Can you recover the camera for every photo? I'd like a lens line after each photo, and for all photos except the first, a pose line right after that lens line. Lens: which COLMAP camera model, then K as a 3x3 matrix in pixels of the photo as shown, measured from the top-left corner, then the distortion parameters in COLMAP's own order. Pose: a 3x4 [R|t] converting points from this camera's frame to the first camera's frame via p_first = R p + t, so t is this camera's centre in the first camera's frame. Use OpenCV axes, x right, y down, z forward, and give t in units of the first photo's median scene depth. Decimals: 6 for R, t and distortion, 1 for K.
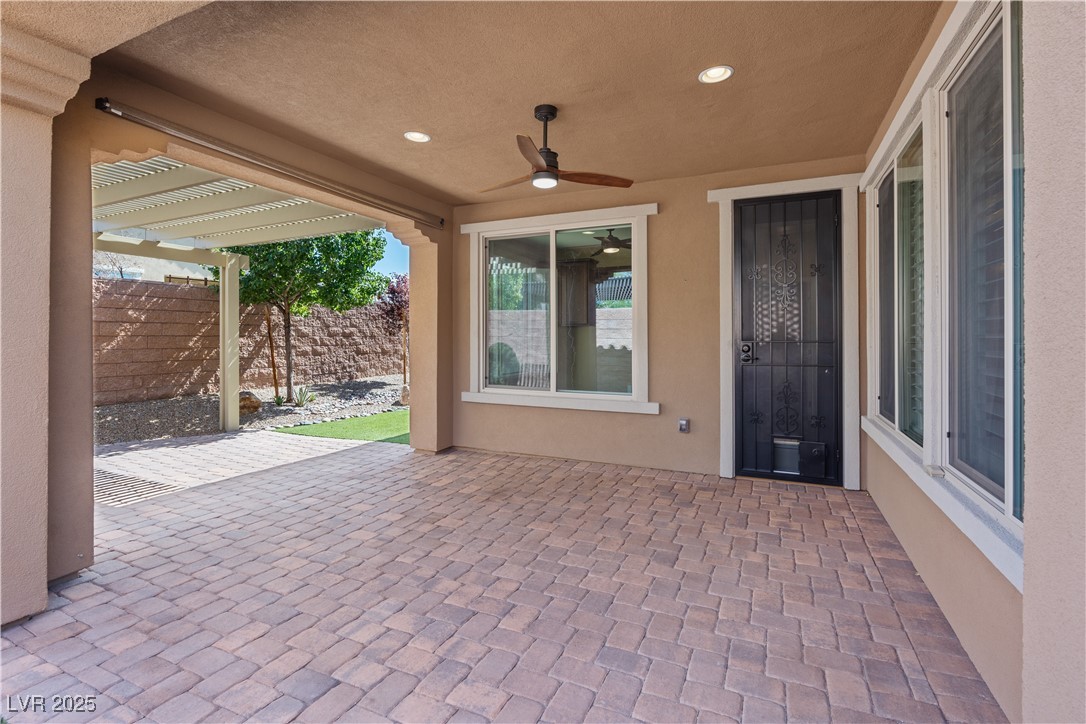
lens RADIAL K [[505.1, 0, 544.8], [0, 505.1, 336.7], [0, 0, 1]] dist [-0.014576, 0.000223]
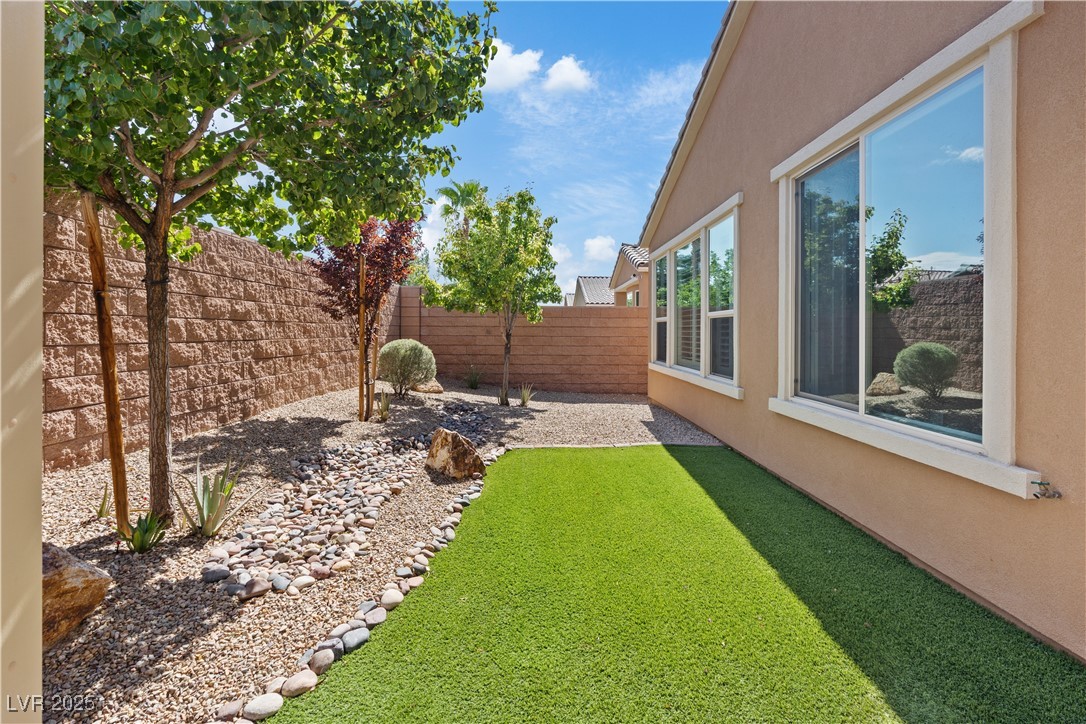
lens RADIAL K [[505.1, 0, 549.7], [0, 505.1, 328.8], [0, 0, 1]] dist [-0.014576, 0.000223]
pose [[0.905457, 0.004901, 0.424409, -0.351006], [-0.003471, 0.999985, -0.004142, 0.008193], [-0.424424, 0.002277, 0.905461, 0.515879]]
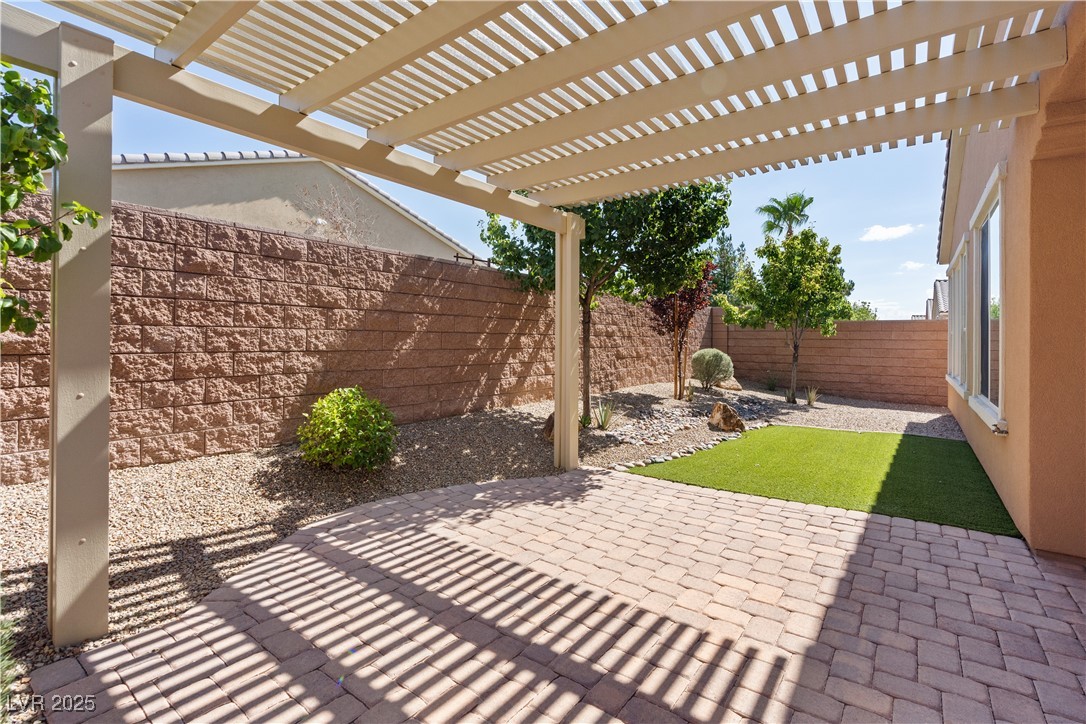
lens RADIAL K [[505.1, 0, 536.6], [0, 505.1, 337.9], [0, 0, 1]] dist [-0.014576, 0.000223]
pose [[0.975129, 0.007213, -0.221519, -0.345407], [-0.008178, 0.999961, -0.003441, 0.005981], [0.221485, 0.005167, 0.975150, 0.206587]]
